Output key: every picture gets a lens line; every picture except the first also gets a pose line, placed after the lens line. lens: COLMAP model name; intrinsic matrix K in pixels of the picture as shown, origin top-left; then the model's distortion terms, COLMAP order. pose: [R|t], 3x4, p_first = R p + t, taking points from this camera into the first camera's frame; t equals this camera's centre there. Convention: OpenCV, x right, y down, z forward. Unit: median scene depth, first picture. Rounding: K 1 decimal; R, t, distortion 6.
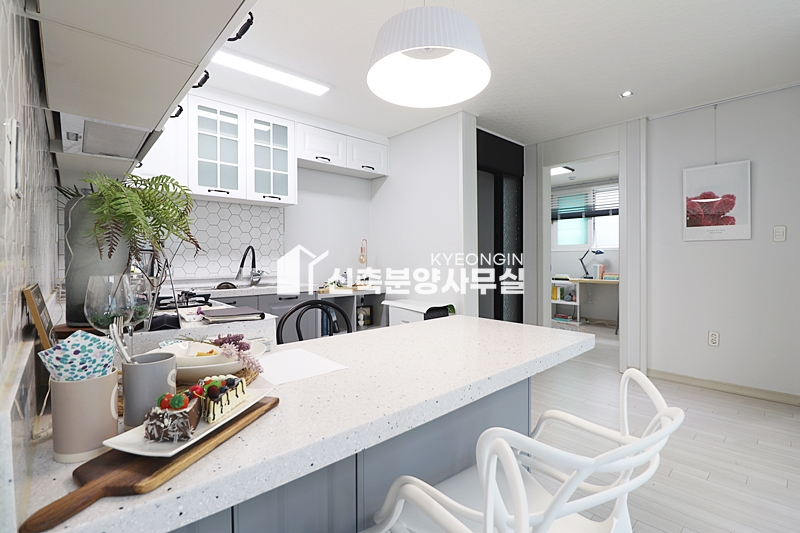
lens RADIAL K [[367.1, 0, 404.5], [0, 367.1, 266.4], [0, 0, 1]] dist [-0.007845, -0.008703]
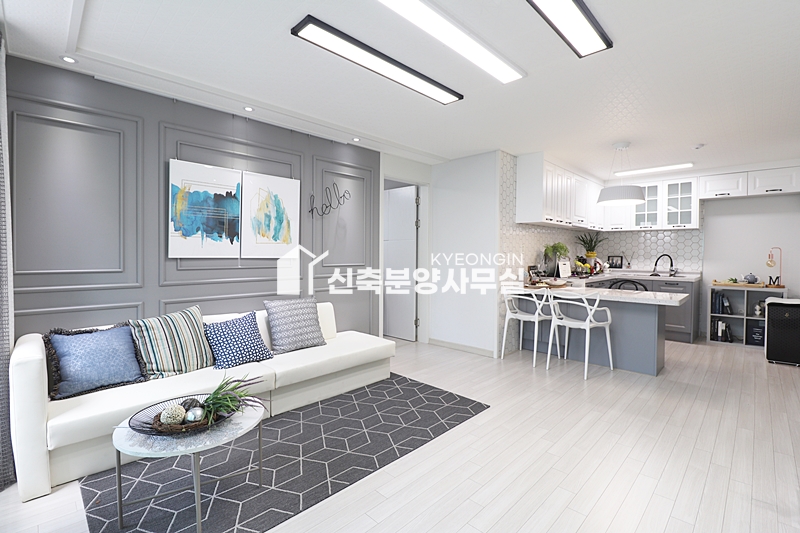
lens RADIAL K [[367.1, 0, 398.2], [0, 367.1, 260.7], [0, 0, 1]] dist [-0.007845, -0.008703]
pose [[0.053829, 0.021648, -0.998315, 1.219204], [-0.032921, 0.999260, 0.019893, -0.014757], [0.998007, 0.031795, 0.054502, -0.386595]]
